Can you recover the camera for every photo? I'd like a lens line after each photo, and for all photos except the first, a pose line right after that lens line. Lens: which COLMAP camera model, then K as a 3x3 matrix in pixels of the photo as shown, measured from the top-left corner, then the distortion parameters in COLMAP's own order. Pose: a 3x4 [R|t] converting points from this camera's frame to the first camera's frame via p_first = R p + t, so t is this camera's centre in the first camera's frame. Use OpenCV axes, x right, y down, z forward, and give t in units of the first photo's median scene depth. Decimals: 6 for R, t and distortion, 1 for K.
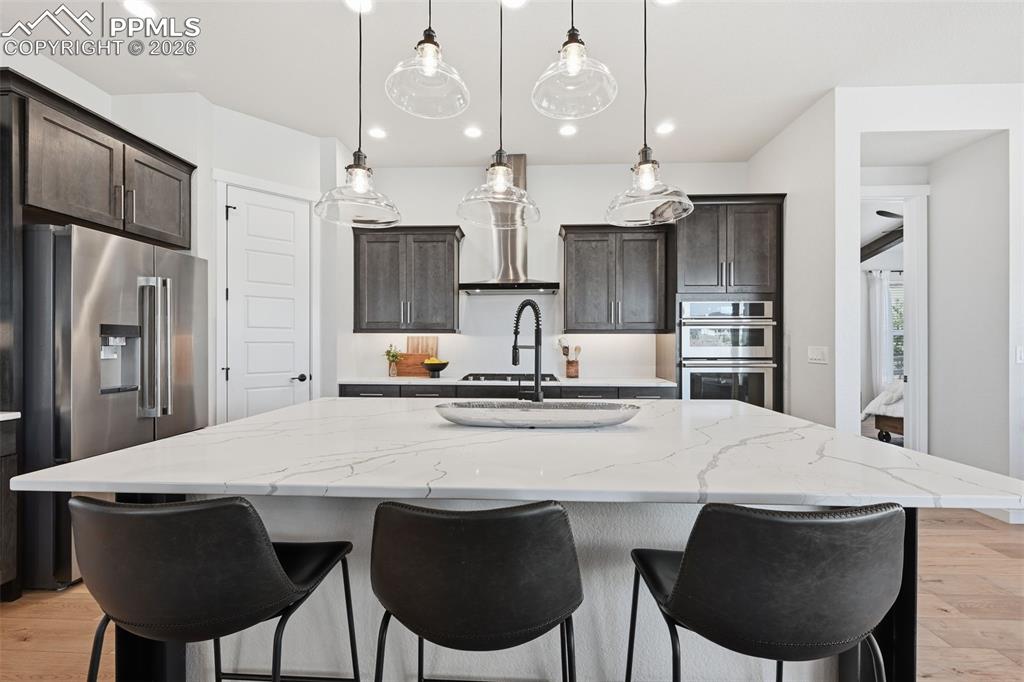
lens RADIAL K [[427.5, 0, 513.1], [0, 427.5, 340.2], [0, 0, 1]] dist [0.000187, -0.000019]
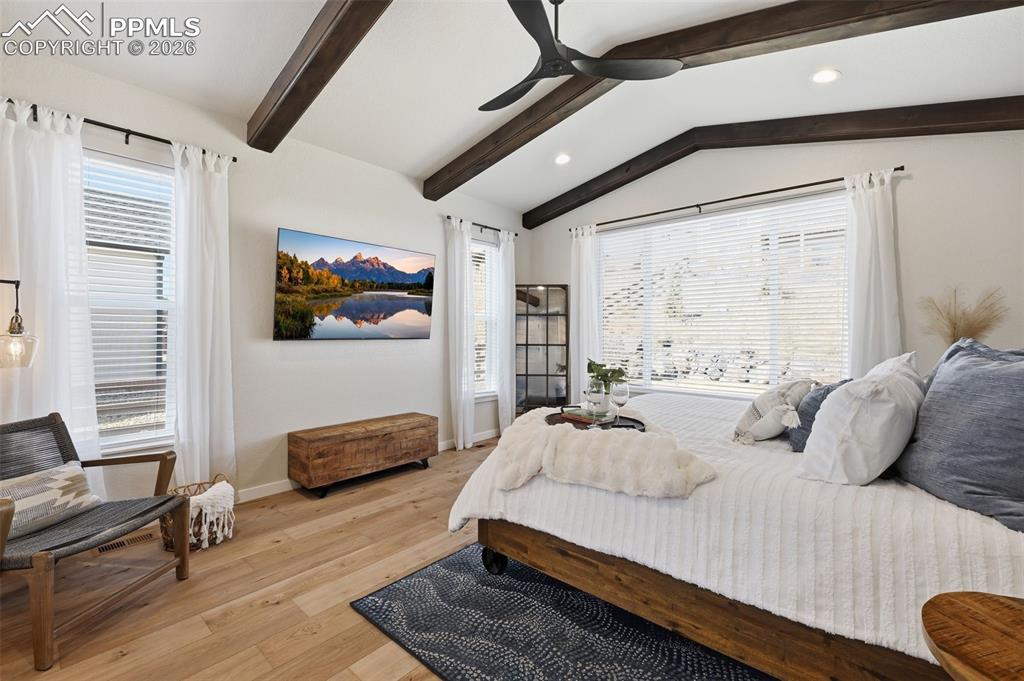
lens RADIAL K [[427.5, 0, 511.4], [0, 427.5, 337.7], [0, 0, 1]] dist [0.000187, -0.000019]
pose [[0.635030, -0.005812, 0.772466, 0.582603], [-0.008547, 0.999858, 0.014549, 0.010299], [-0.772440, -0.015841, 0.634890, 0.754110]]
